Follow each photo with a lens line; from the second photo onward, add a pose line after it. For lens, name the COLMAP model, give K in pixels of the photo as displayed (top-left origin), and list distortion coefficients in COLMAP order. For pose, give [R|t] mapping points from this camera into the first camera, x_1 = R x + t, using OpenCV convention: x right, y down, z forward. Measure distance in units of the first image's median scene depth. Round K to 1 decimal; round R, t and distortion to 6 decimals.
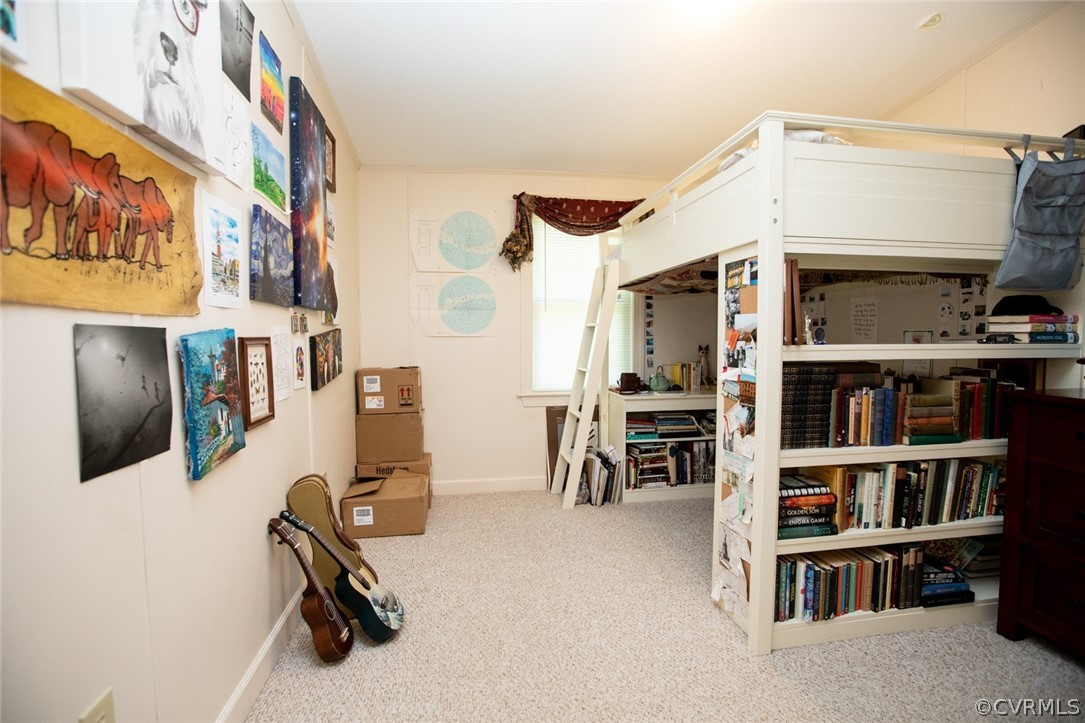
lens RADIAL K [[512.1, 0, 537.6], [0, 512.1, 363.5], [0, 0, 1]] dist [-0.052176, 0.020113]
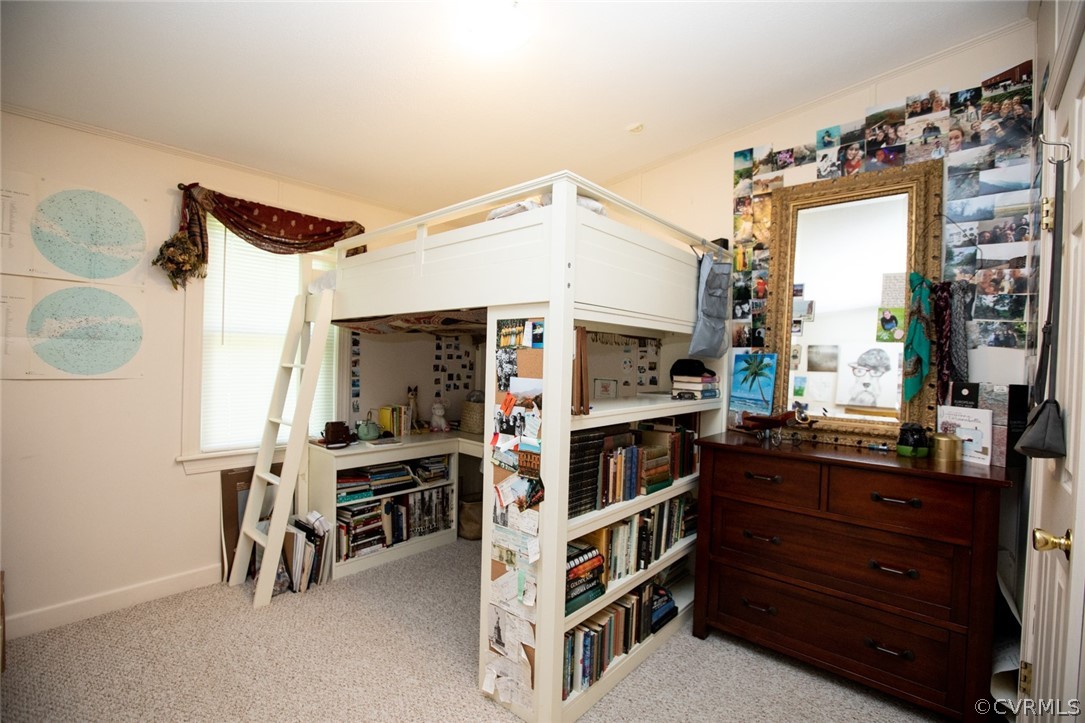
lens RADIAL K [[493.4, 0, 539.4], [0, 493.4, 363.8], [0, 0, 1]] dist [-0.055753, 0.020678]
pose [[0.773254, 0.018078, 0.633839, -0.132028], [0.003384, 0.999462, -0.032635, -0.087067], [-0.634088, 0.027380, 0.772776, 0.266524]]
